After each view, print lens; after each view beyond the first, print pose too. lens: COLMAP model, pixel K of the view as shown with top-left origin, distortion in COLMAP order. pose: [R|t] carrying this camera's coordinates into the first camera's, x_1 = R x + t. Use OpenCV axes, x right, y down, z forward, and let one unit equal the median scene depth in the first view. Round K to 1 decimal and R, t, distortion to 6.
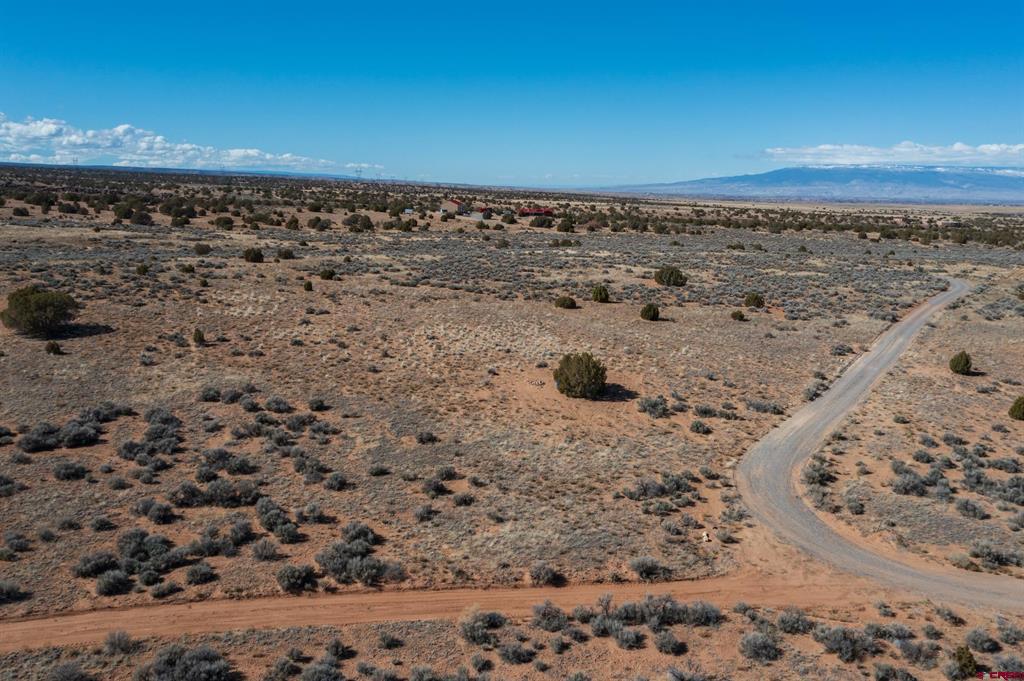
lens RADIAL K [[811.8, 0, 509.4], [0, 811.8, 335.9], [0, 0, 1]] dist [-0.013752, 0.005032]
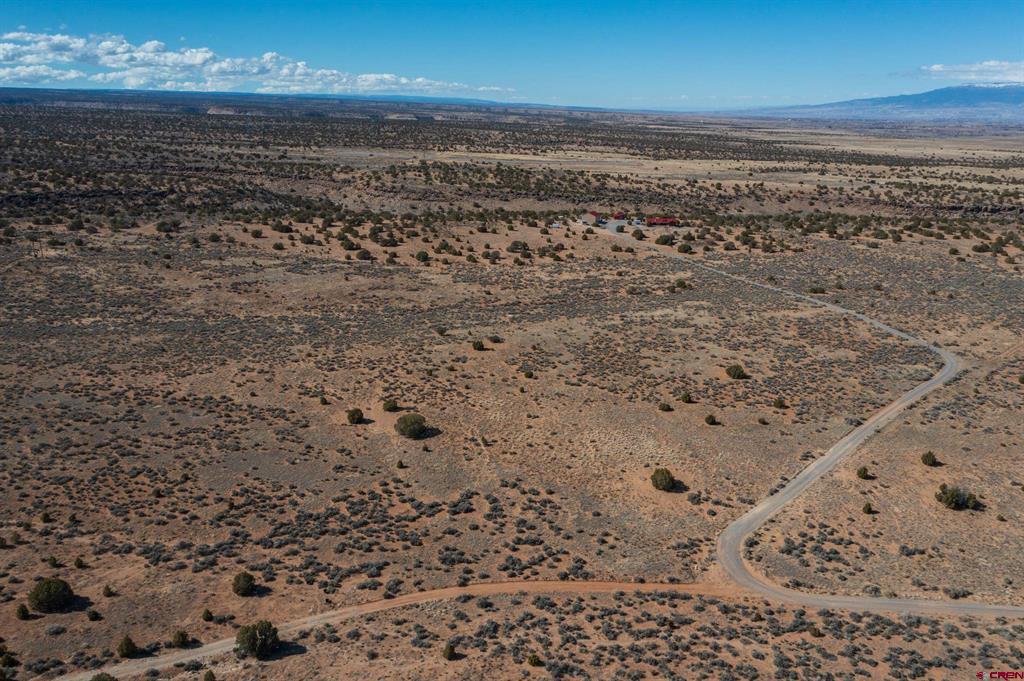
lens RADIAL K [[811.8, 0, 509.4], [0, 811.8, 335.9], [0, 0, 1]] dist [-0.013752, 0.005032]
pose [[0.987614, 0.034342, -0.153100, -0.001388], [-0.020339, 0.995541, 0.092108, -0.743244], [0.155581, -0.087854, 0.983909, -1.683310]]
